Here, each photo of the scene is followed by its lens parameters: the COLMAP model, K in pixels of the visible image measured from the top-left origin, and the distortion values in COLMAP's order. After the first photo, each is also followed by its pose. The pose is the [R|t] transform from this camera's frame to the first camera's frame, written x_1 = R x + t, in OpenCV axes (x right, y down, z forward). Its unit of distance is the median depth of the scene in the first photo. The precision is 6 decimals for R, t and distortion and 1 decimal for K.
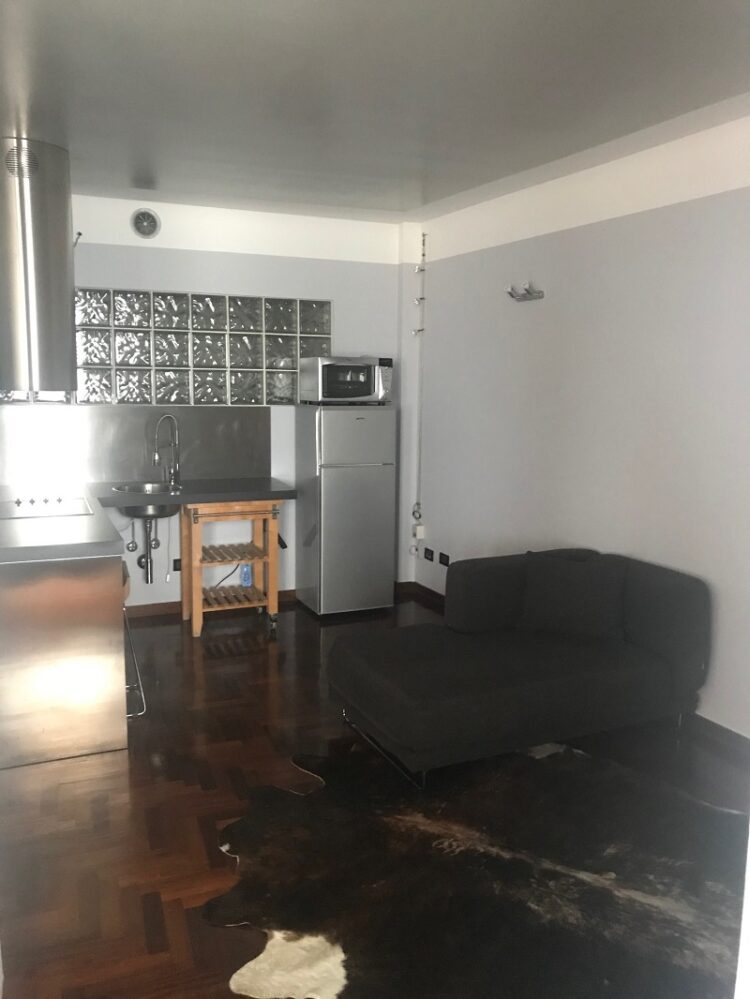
lens RADIAL K [[799.9, 0, 375.0], [0, 799.9, 499.5], [0, 0, 1]] dist [0.136838, -0.388021]
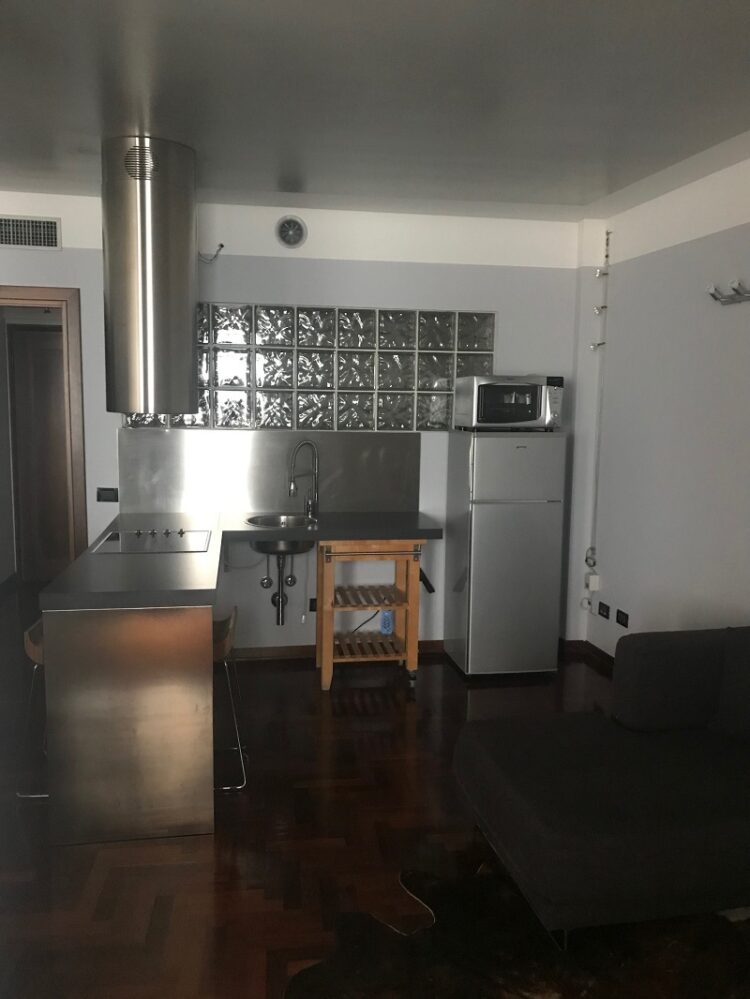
lens RADIAL K [[799.9, 0, 375.0], [0, 799.9, 499.5], [0, 0, 1]] dist [0.136838, -0.388021]
pose [[0.972384, 0.030201, -0.231425, 0.028343], [-0.036972, 0.999004, -0.024975, -0.017938], [0.230440, 0.032841, 0.972532, 0.129846]]
